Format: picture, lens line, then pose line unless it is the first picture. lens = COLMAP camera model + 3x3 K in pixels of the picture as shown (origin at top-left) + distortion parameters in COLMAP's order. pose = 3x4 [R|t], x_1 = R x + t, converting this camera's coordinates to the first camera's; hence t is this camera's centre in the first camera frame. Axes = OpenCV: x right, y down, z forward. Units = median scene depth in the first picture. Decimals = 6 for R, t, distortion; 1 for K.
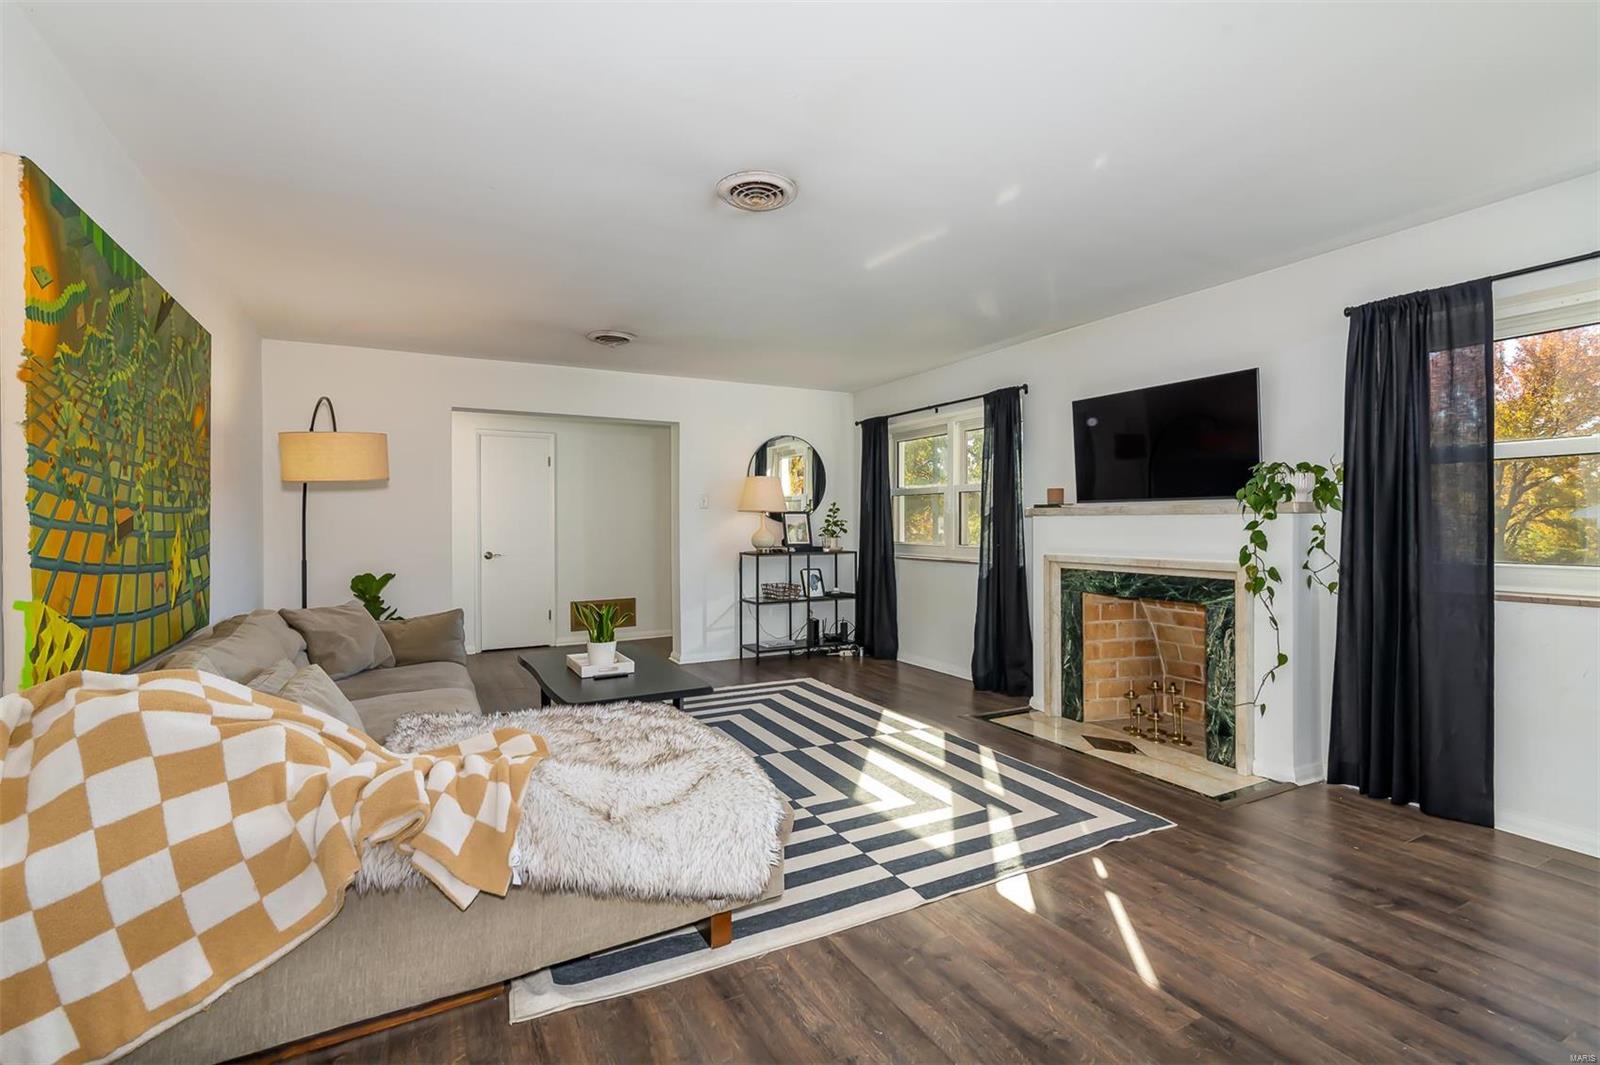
lens RADIAL K [[724.3, 0, 803.3], [0, 724.3, 519.8], [0, 0, 1]] dist [0.009246, -0.003153]
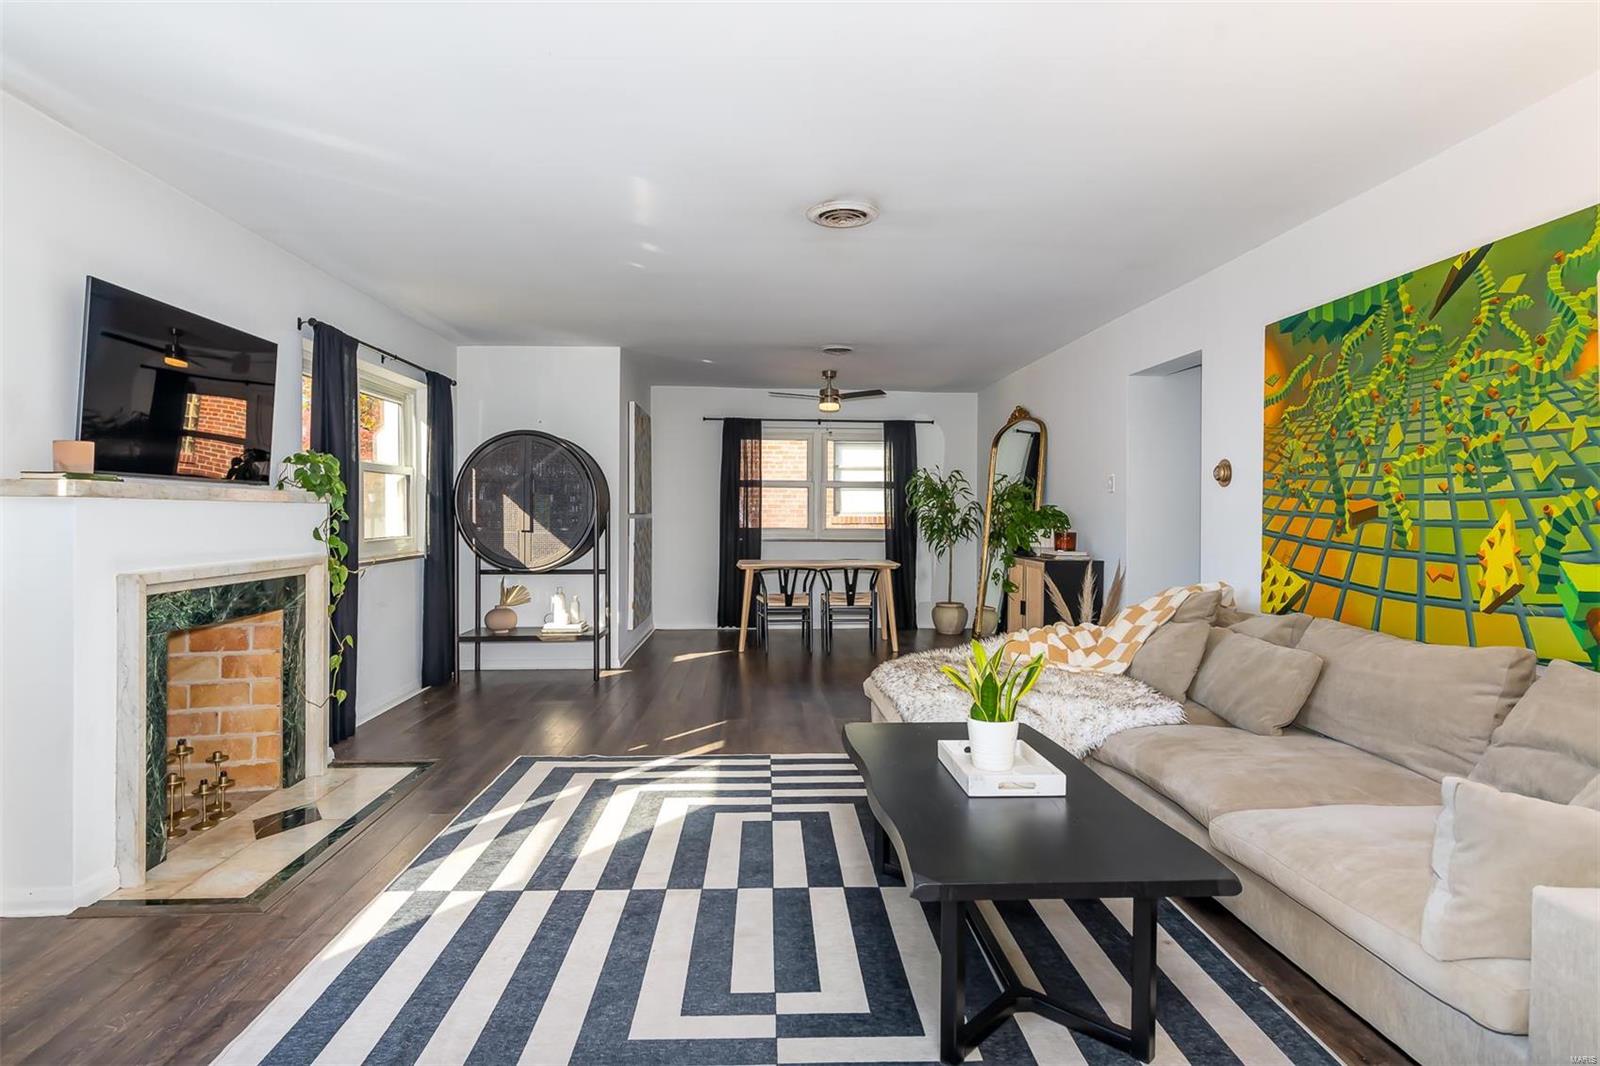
lens RADIAL K [[877.9, 0, 782.7], [0, 877.9, 515.2], [0, 0, 1]] dist [-0.000153, 0.001941]
pose [[-0.893785, -0.000338, 0.448496, -0.495208], [-0.001431, 0.999997, -0.002099, 0.010192], [-0.448494, -0.002517, -0.893783, 1.895526]]
